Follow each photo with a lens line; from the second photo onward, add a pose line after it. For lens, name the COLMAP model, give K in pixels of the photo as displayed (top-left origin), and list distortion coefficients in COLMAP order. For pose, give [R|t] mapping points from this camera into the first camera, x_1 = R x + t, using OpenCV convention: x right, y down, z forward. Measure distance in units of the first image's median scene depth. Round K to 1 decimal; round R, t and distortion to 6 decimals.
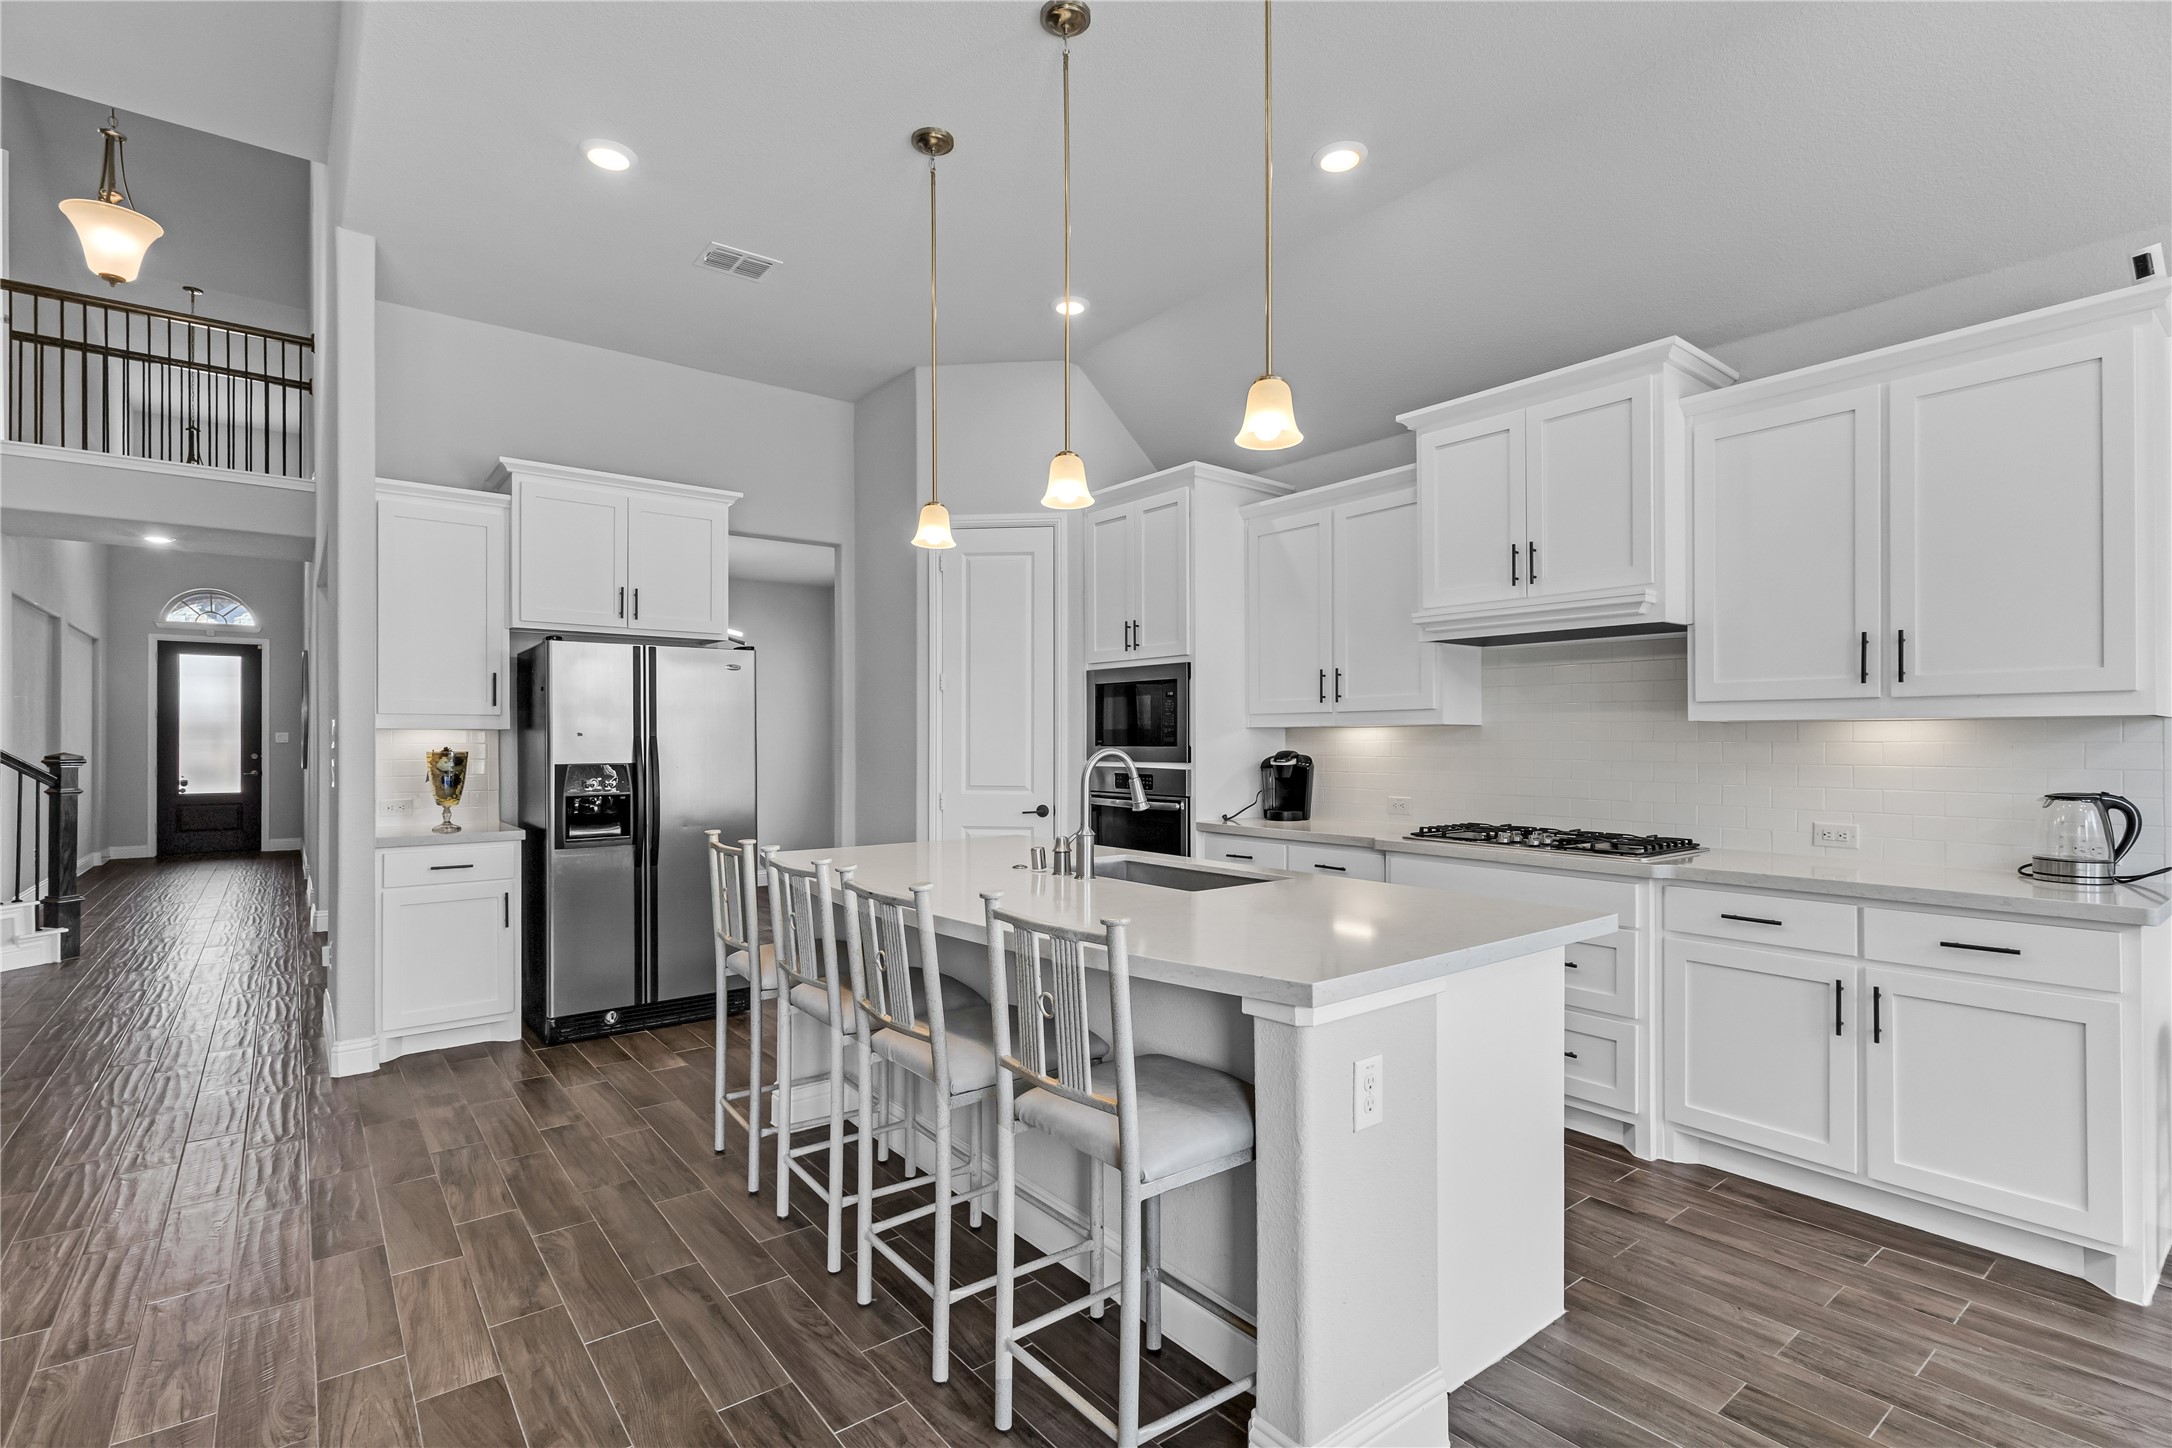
lens RADIAL K [[1009.7, 0, 1048.3], [0, 1009.7, 734.6], [0, 0, 1]] dist [0.002123, 0.002577]
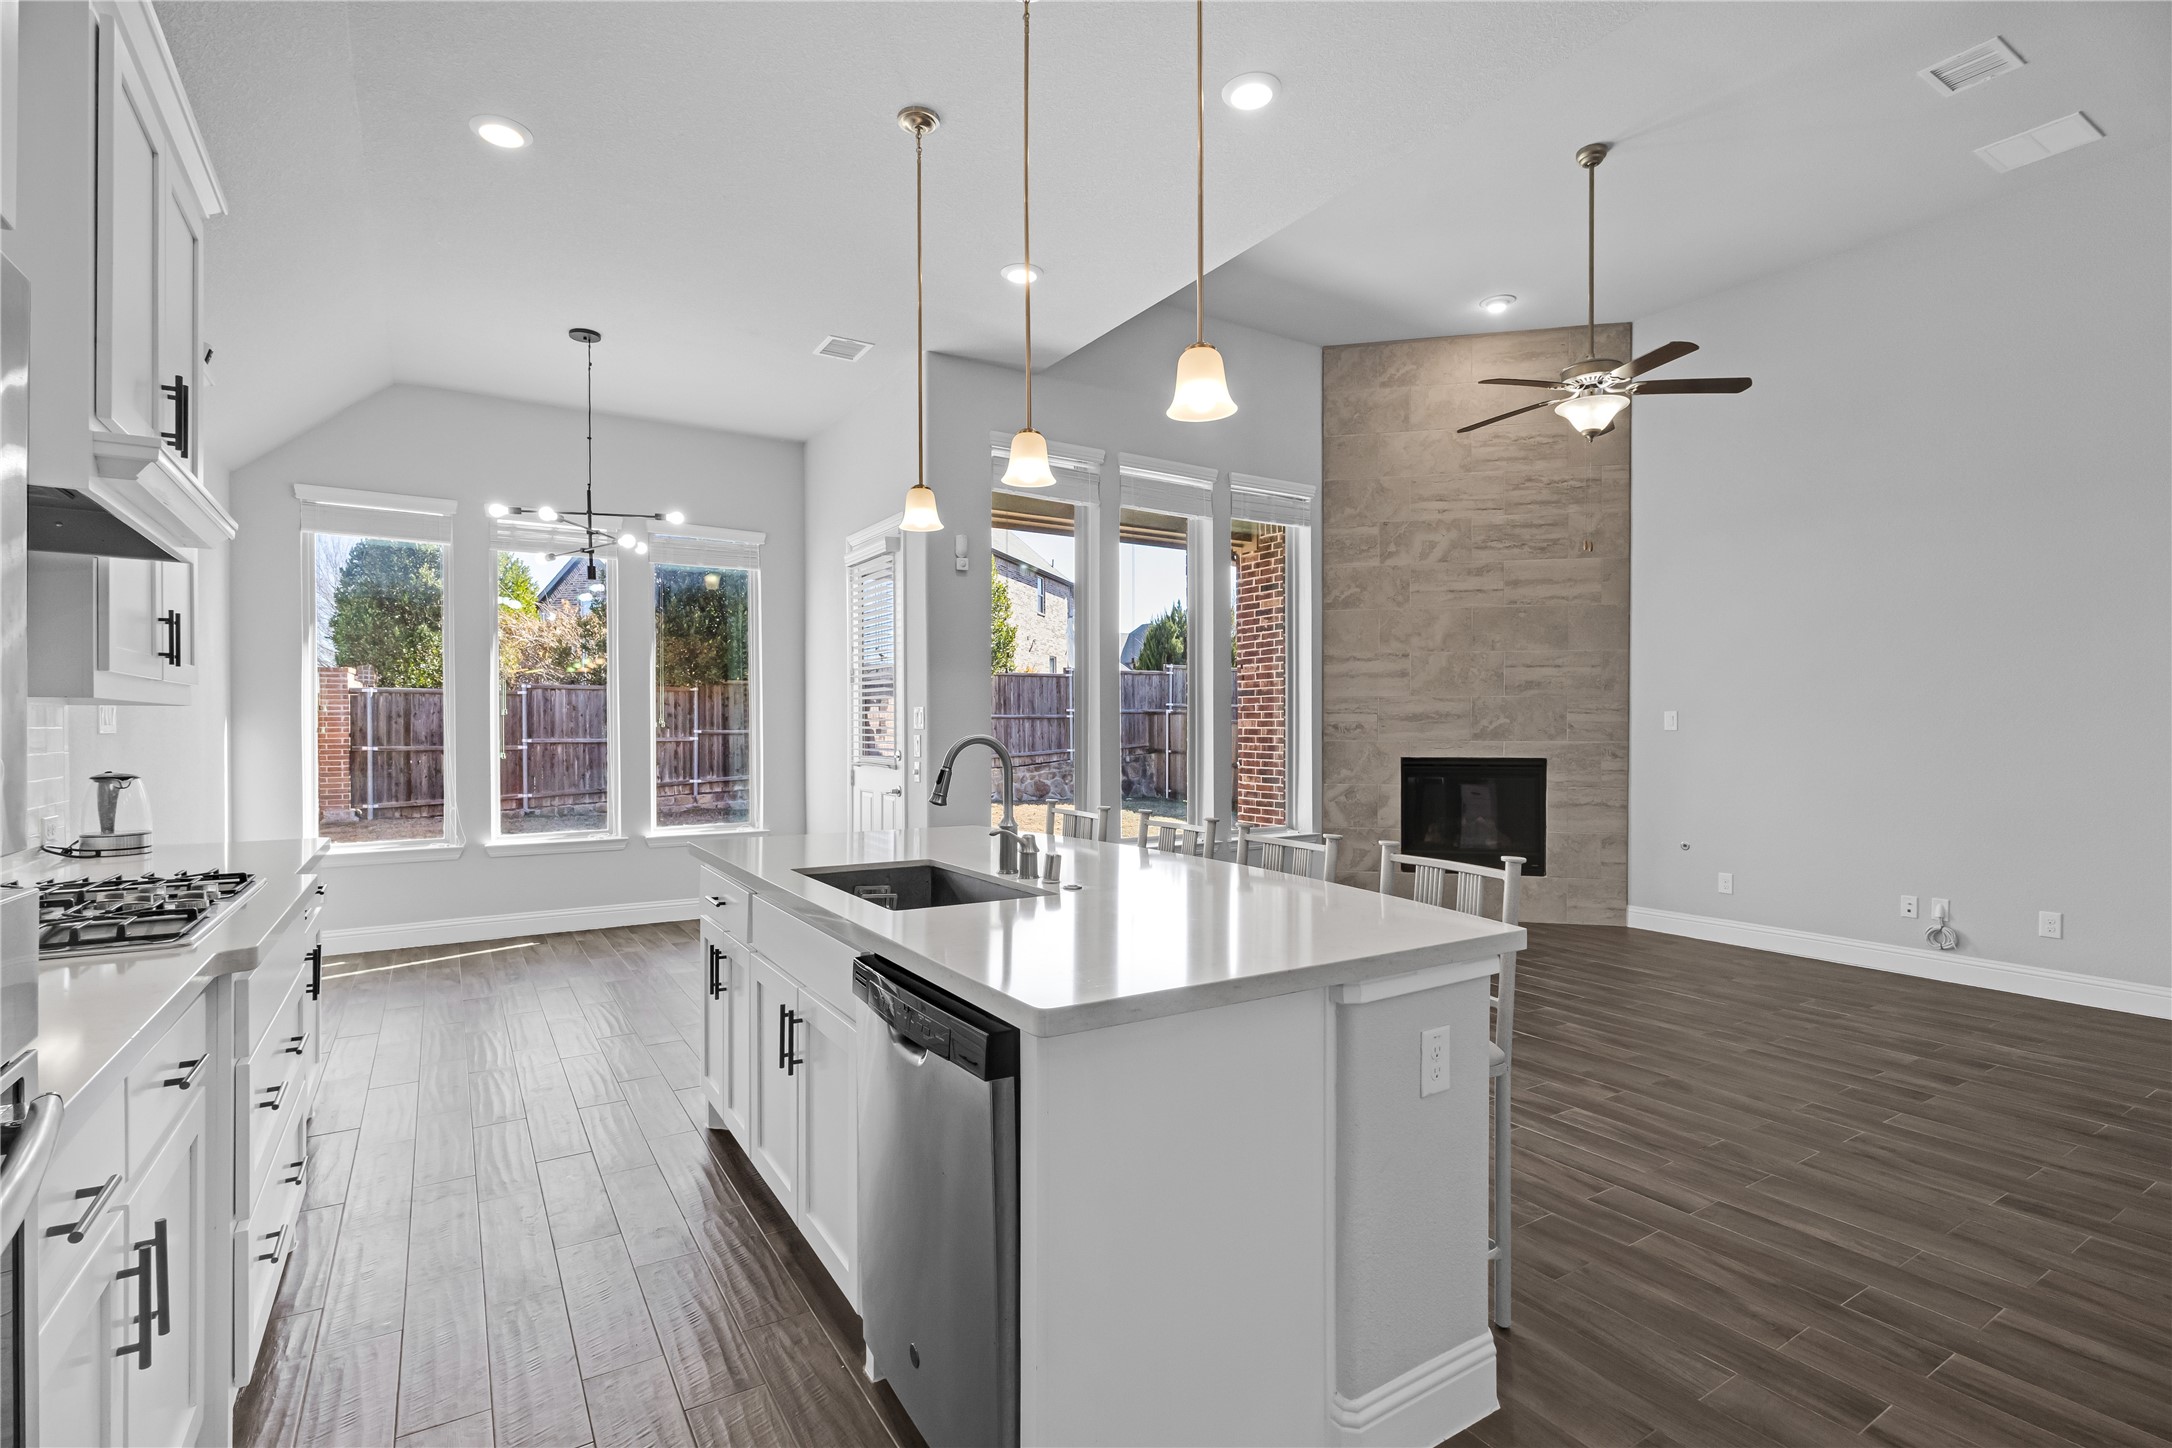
lens RADIAL K [[1009.7, 0, 1075.8], [0, 1009.7, 730.8], [0, 0, 1]] dist [0.002123, 0.002577]
pose [[-0.996400, -0.001104, 0.084770, -0.067365], [-0.001091, 0.999999, 0.000193, 0.005859], [-0.084770, 0.000100, -0.996401, 1.212161]]
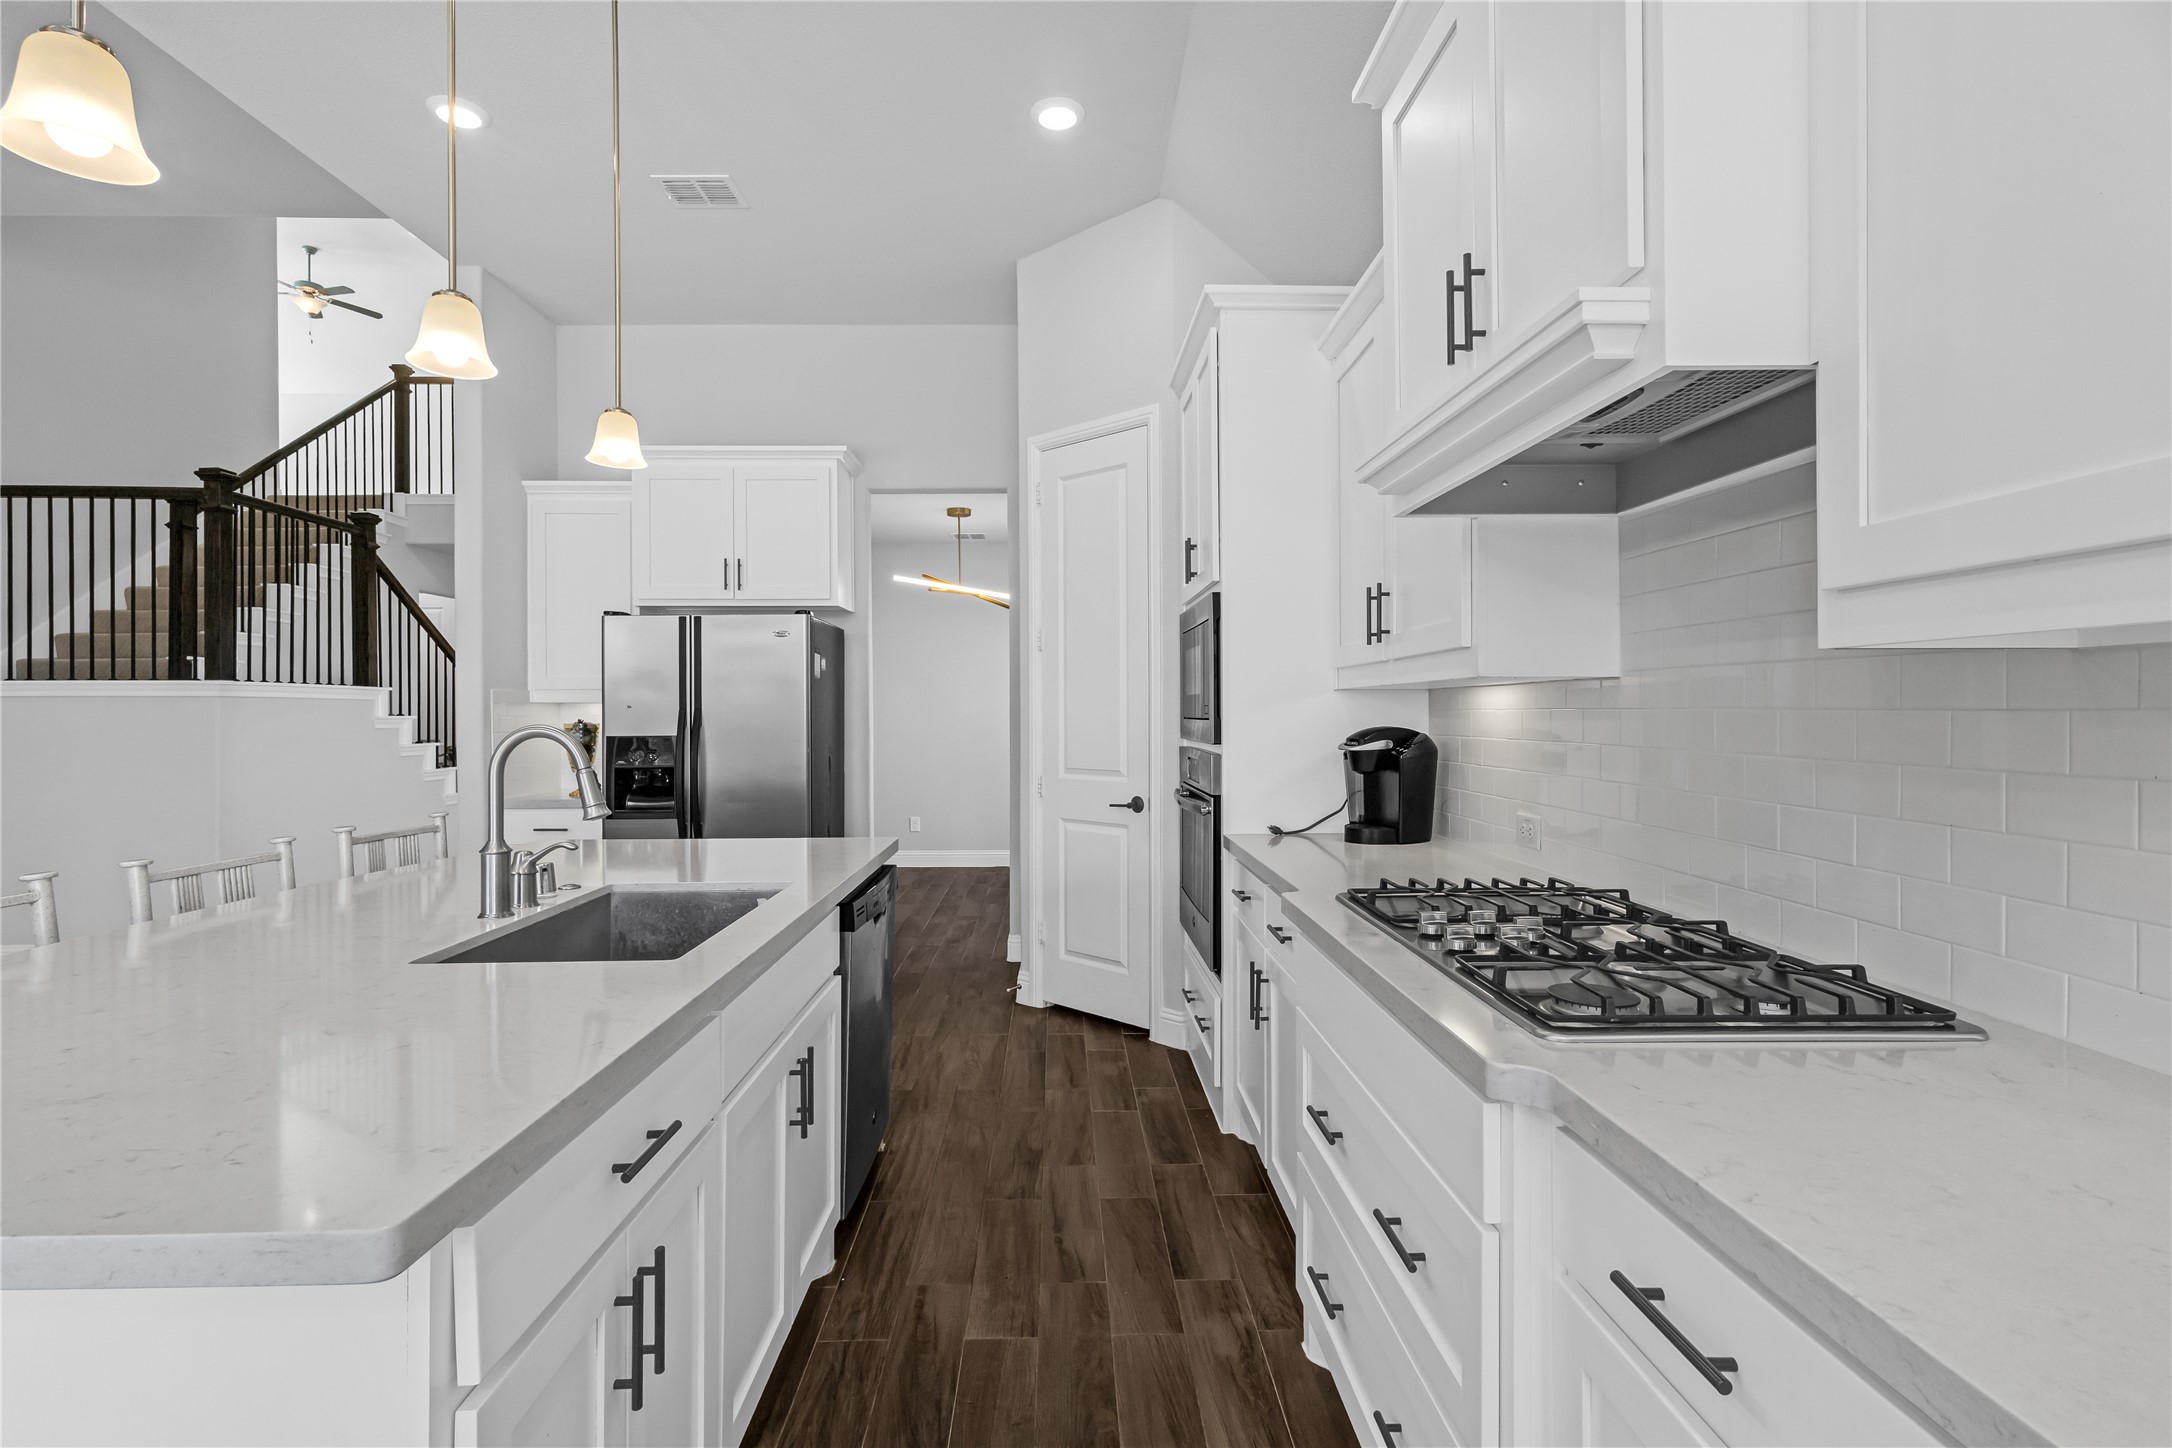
lens RADIAL K [[1009.7, 0, 1077.3], [0, 1009.7, 707.7], [0, 0, 1]] dist [0.002123, 0.002577]
pose [[0.809313, -0.005794, -0.587349, 0.474430], [0.007089, 0.999975, -0.000096, 0.003454], [0.587334, -0.004086, 0.809334, 0.431364]]
